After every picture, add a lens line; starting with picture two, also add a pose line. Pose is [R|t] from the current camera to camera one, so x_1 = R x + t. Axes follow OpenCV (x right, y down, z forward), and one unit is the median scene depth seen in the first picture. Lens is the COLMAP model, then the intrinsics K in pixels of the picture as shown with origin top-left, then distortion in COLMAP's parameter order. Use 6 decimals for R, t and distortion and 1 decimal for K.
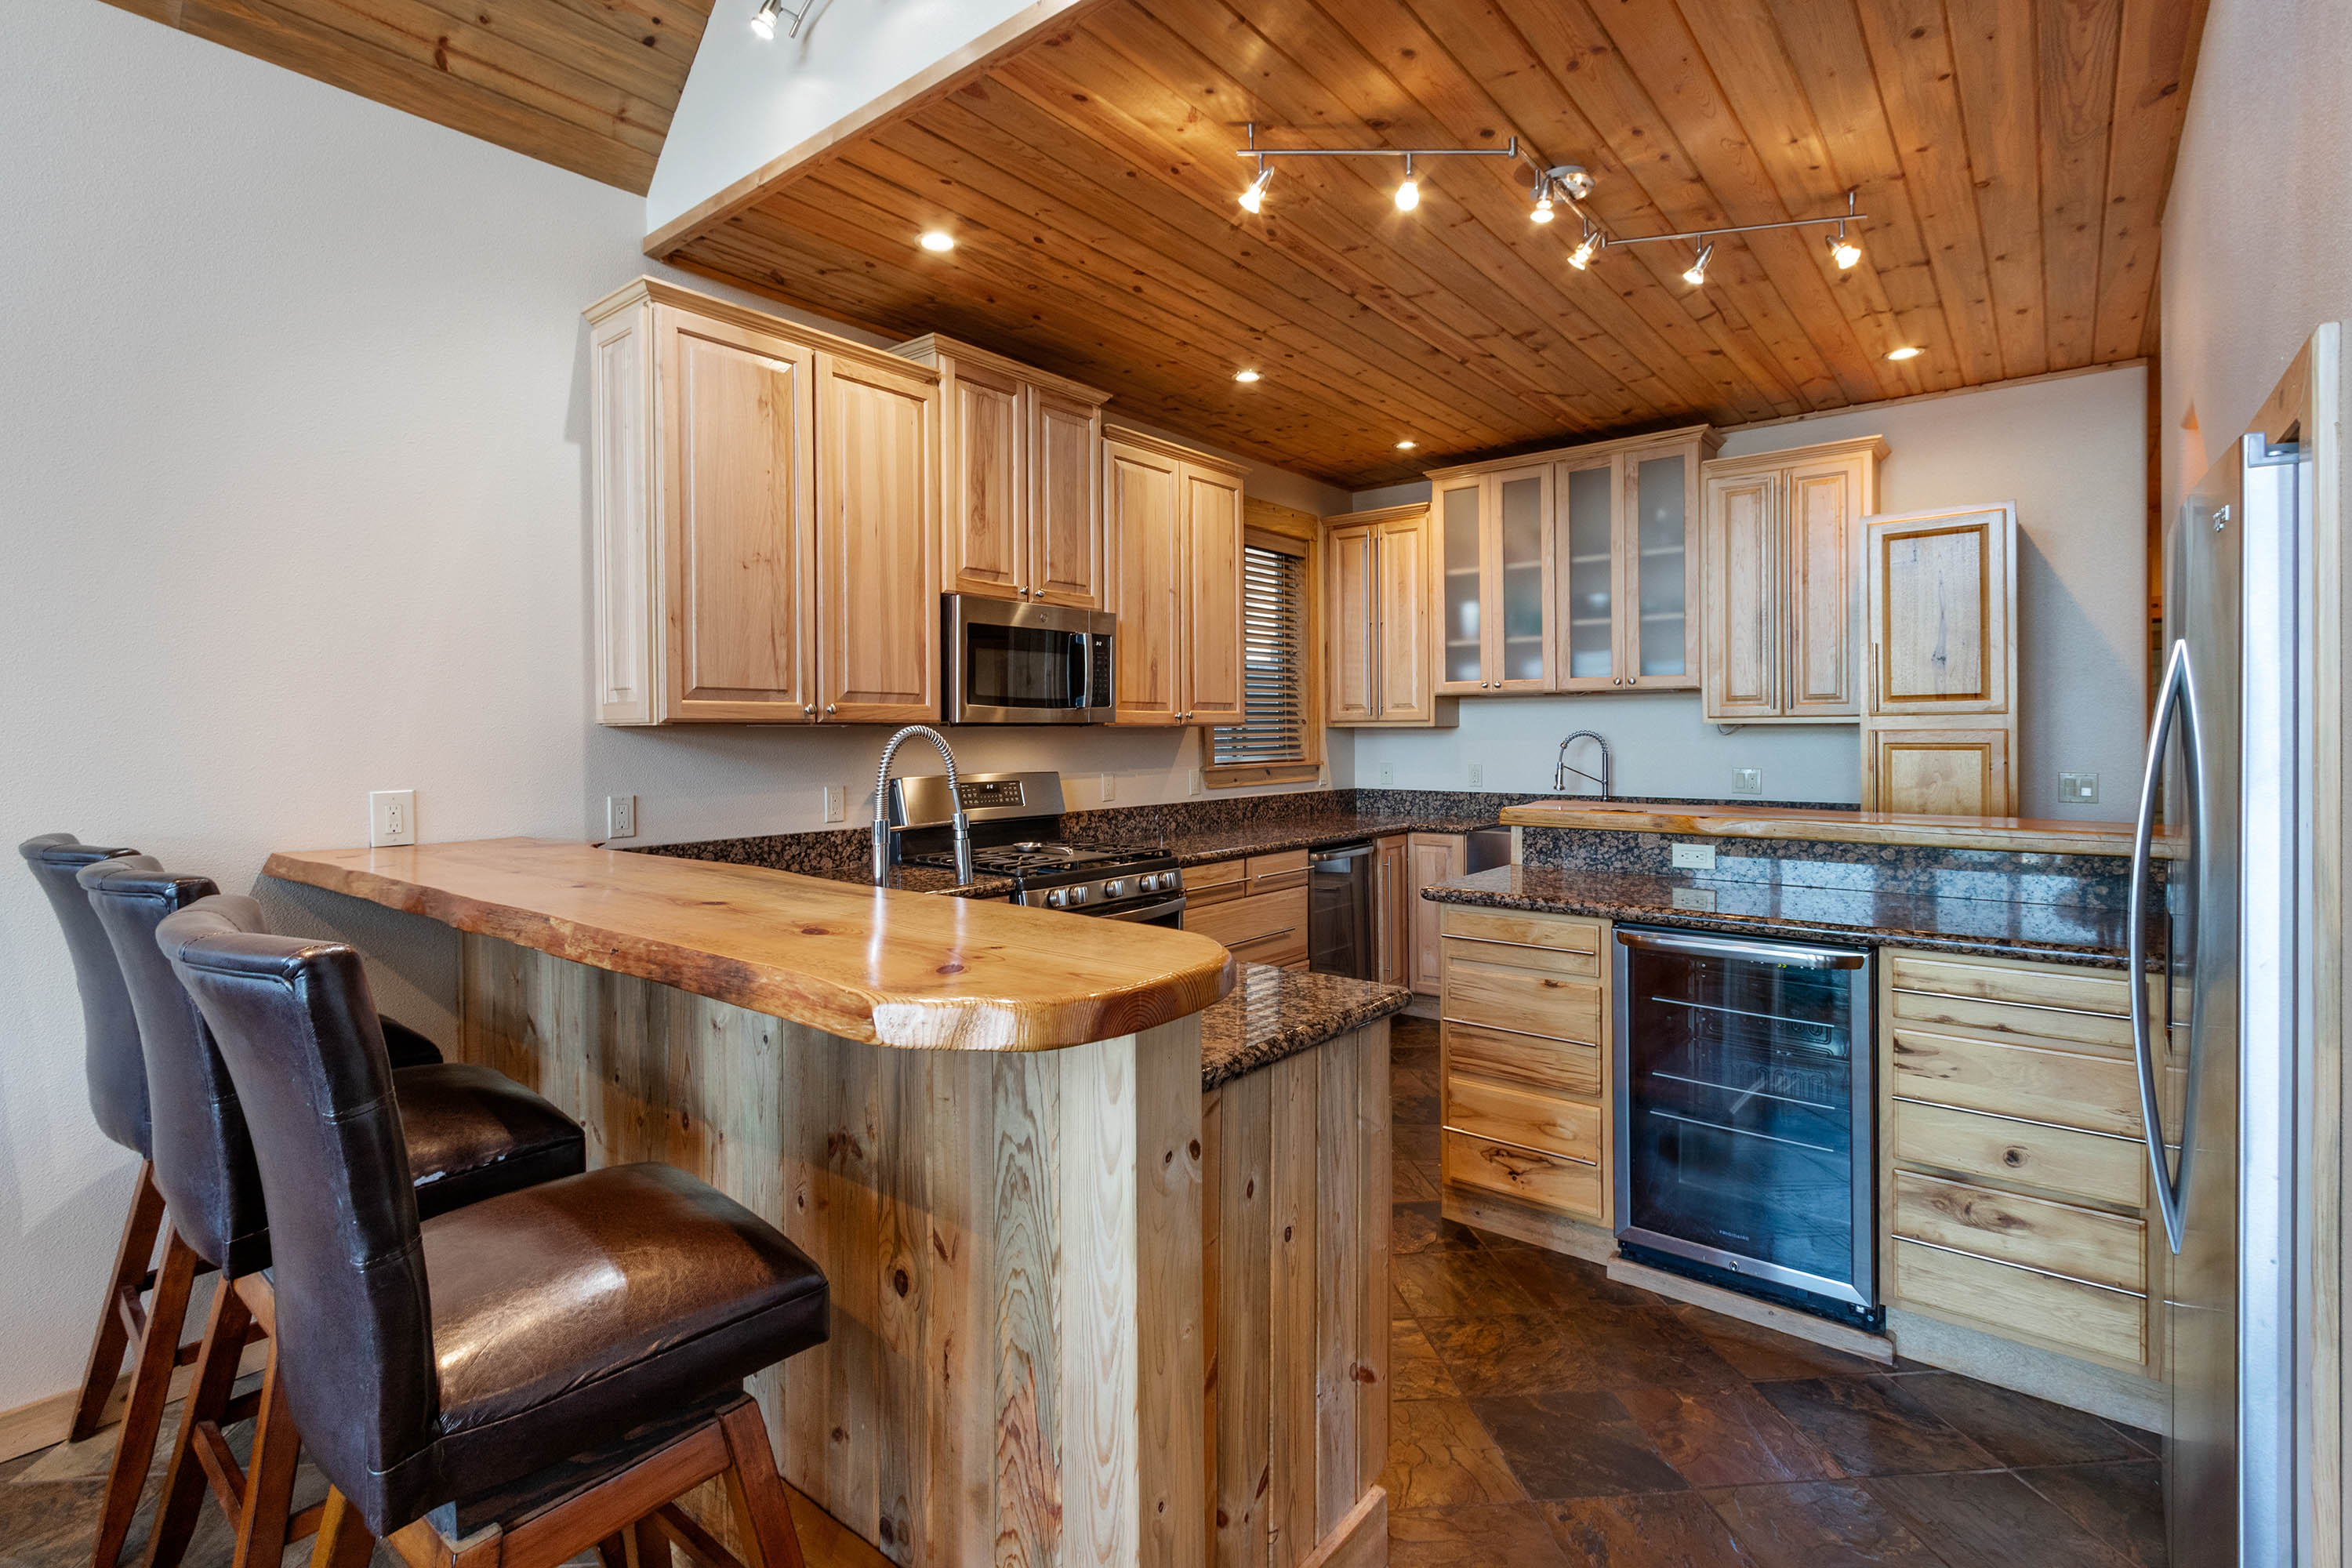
lens RADIAL K [[1124.5, 0, 1123.0], [0, 1124.5, 729.5], [0, 0, 1]] dist [0.000562, -0.000288]
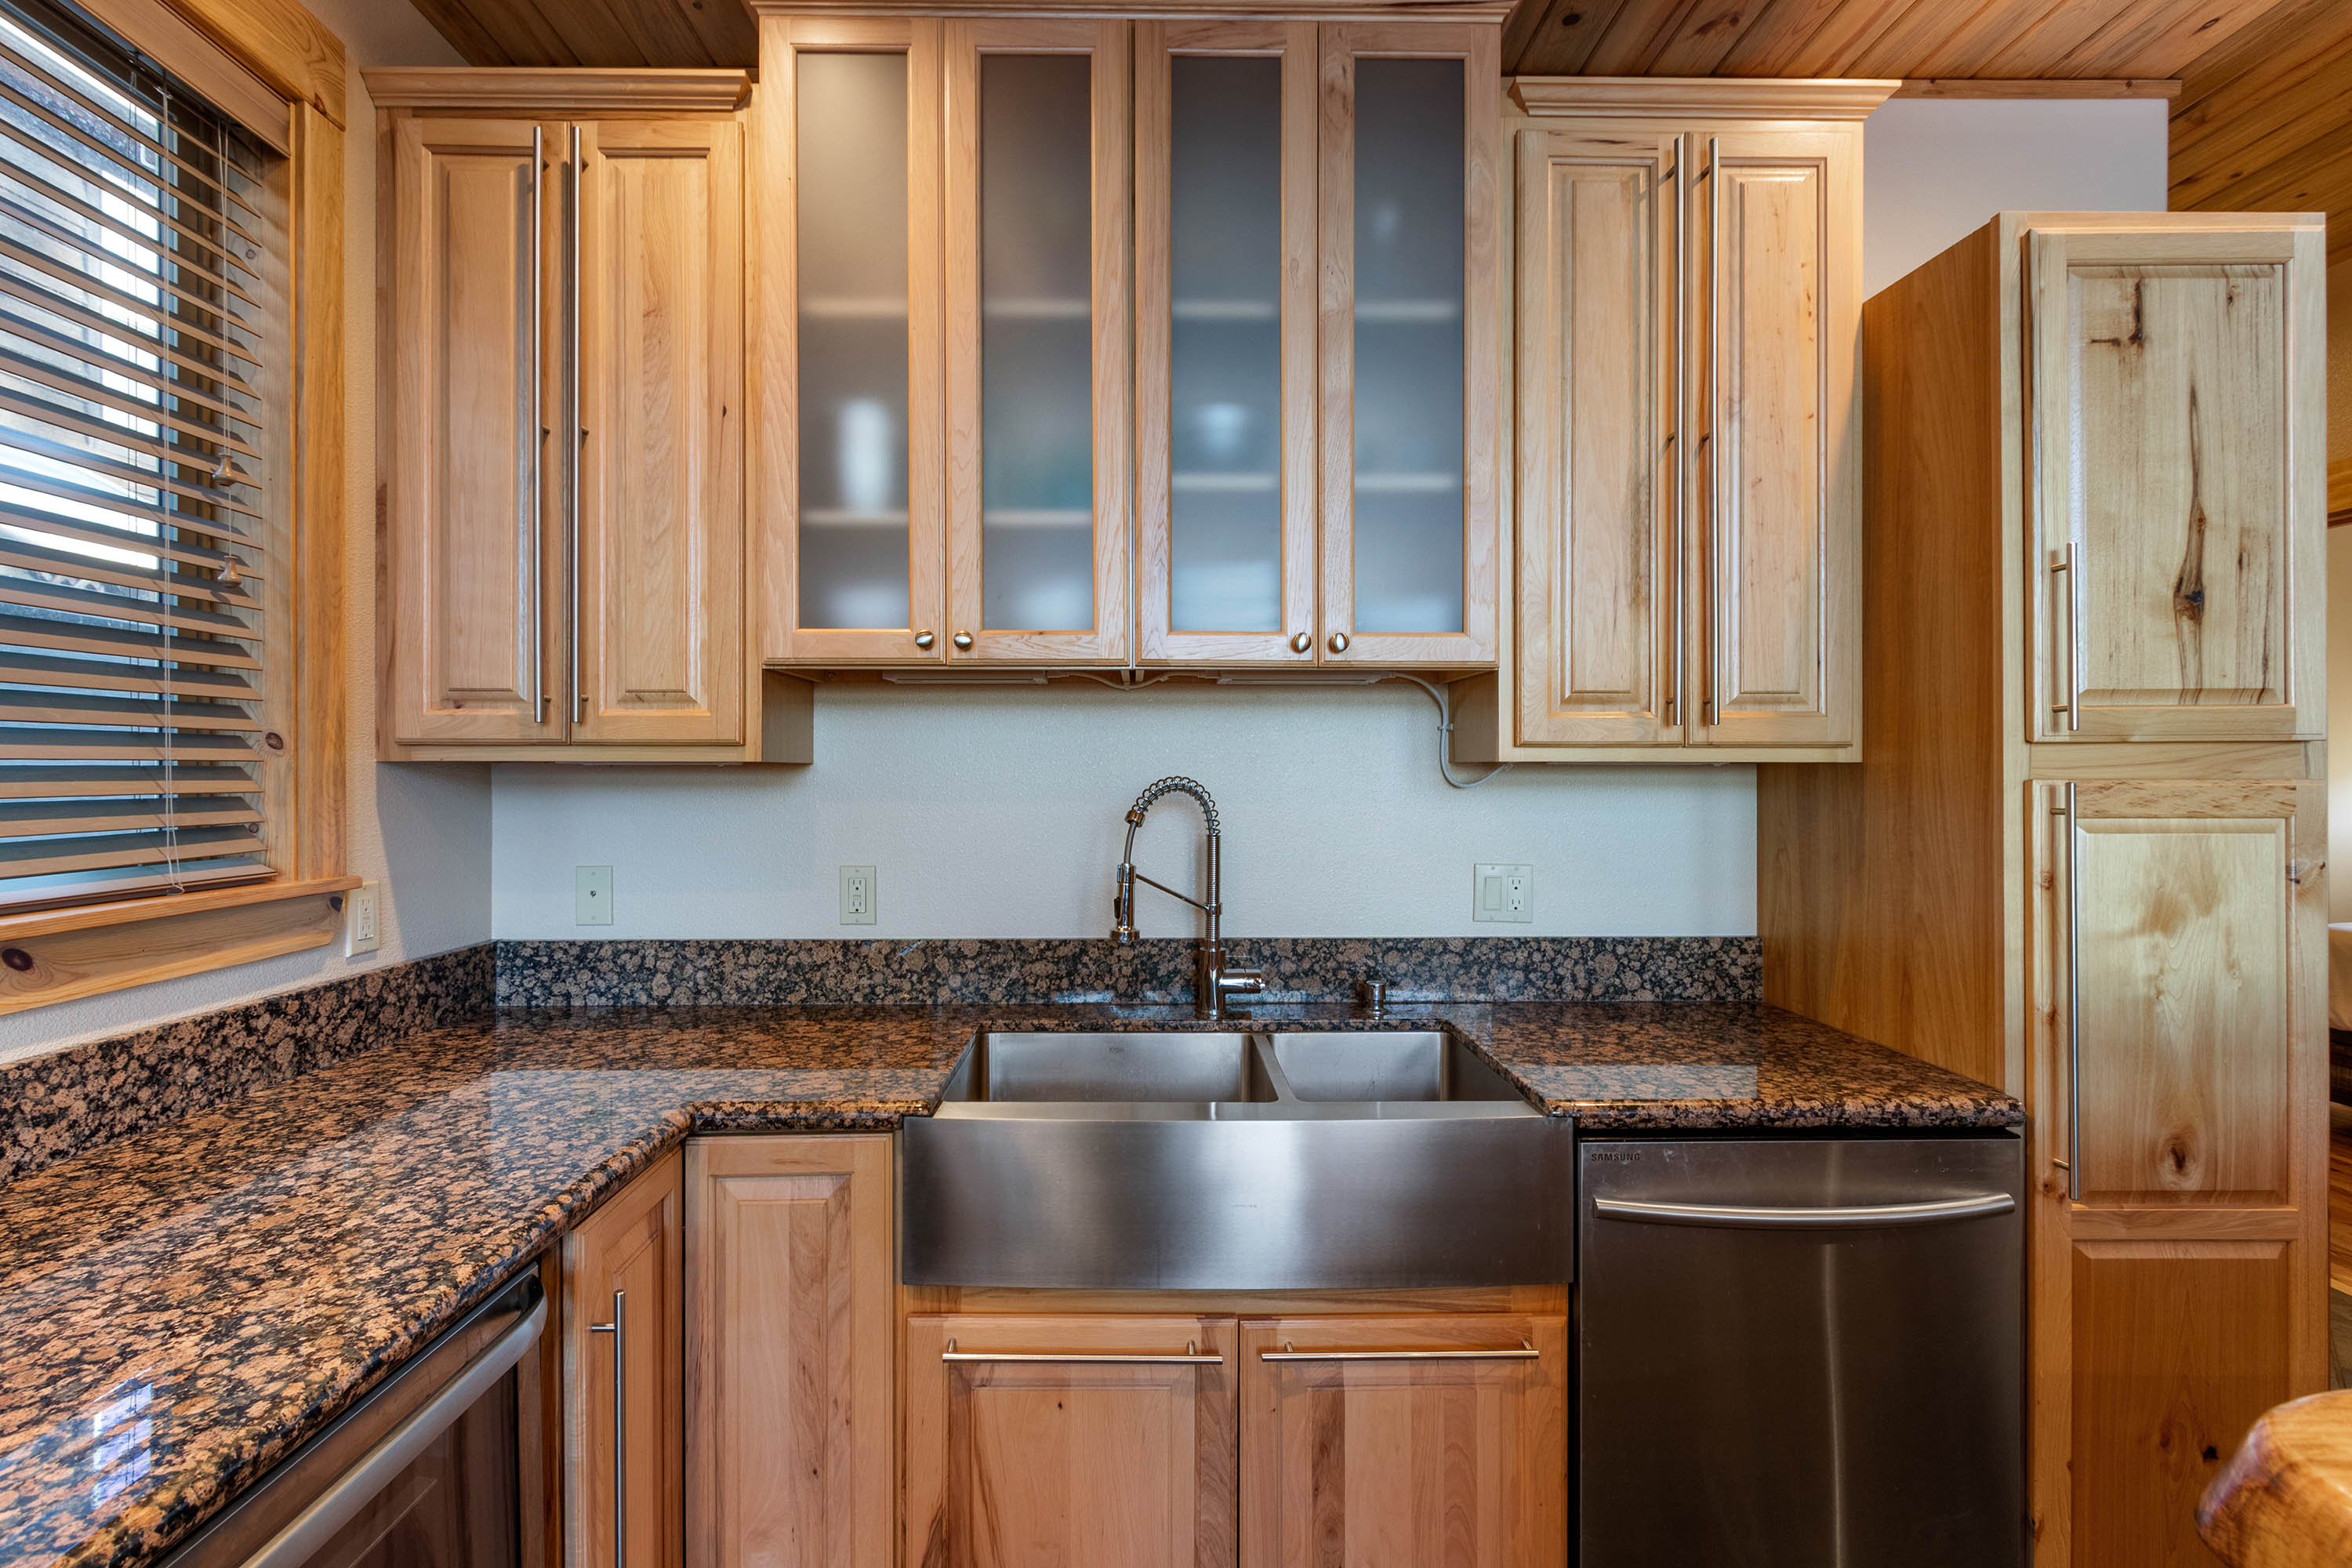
lens RADIAL K [[1074.5, 0, 1159.3], [0, 1074.5, 772.0], [0, 0, 1]] dist [0.004277, -0.001427]
pose [[0.743371, 0.006588, 0.668847, 0.151195], [-0.005502, 0.999978, -0.003734, 0.000754], [-0.668857, -0.000905, 0.743391, 0.679318]]
